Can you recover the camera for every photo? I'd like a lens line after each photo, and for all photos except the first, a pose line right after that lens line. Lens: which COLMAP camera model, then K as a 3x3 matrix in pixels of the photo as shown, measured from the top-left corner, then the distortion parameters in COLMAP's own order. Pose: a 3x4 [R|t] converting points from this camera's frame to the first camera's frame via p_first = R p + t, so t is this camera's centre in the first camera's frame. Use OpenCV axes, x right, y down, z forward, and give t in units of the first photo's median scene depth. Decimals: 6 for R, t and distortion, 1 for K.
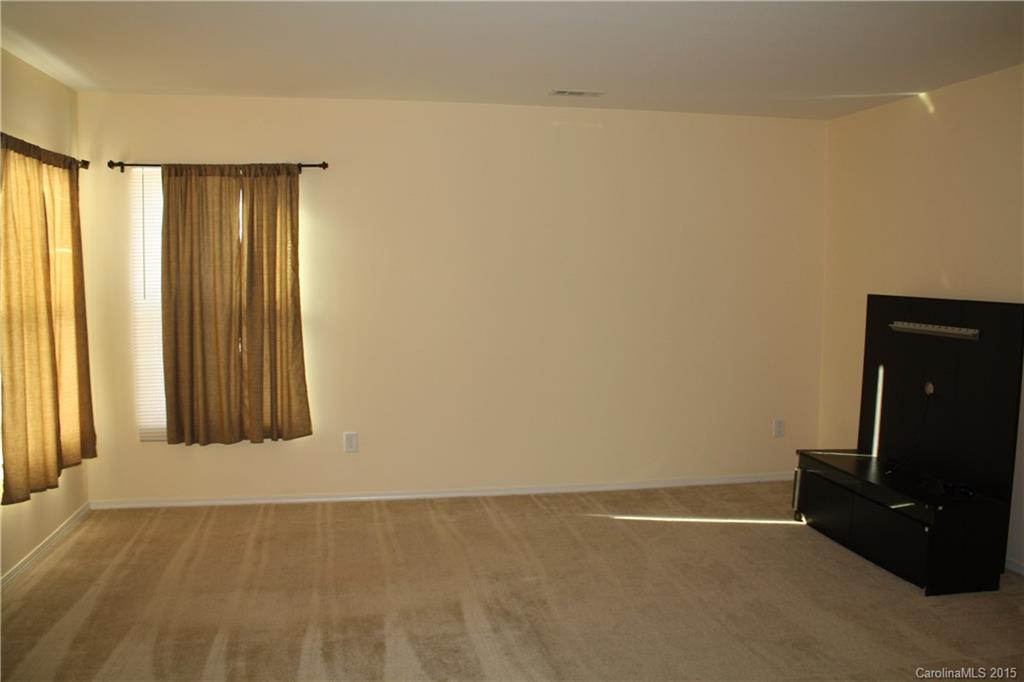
lens RADIAL K [[850.8, 0, 512.0], [0, 850.8, 341.0], [0, 0, 1]] dist [-0.116131, 0.011086]
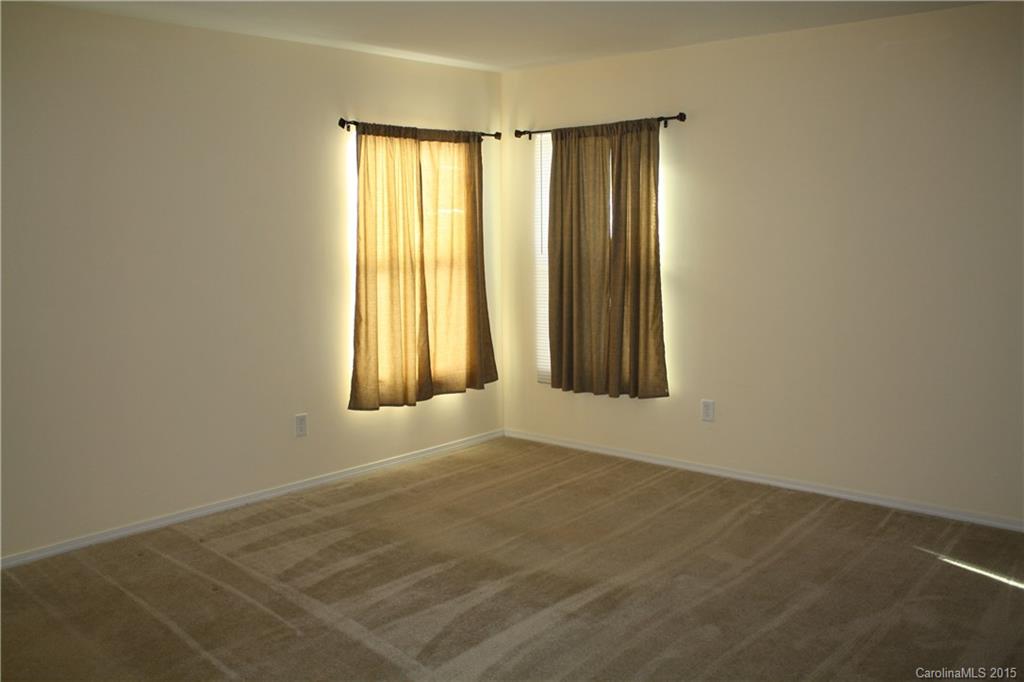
lens RADIAL K [[897.7, 0, 512.0], [0, 897.7, 341.0], [0, 0, 1]] dist [-0.160583, 0.149297]
pose [[0.617153, 0.087297, -0.781985, 0.469190], [-0.049187, 0.996163, 0.072387, -0.019219], [0.785304, -0.006210, 0.619079, 0.232830]]
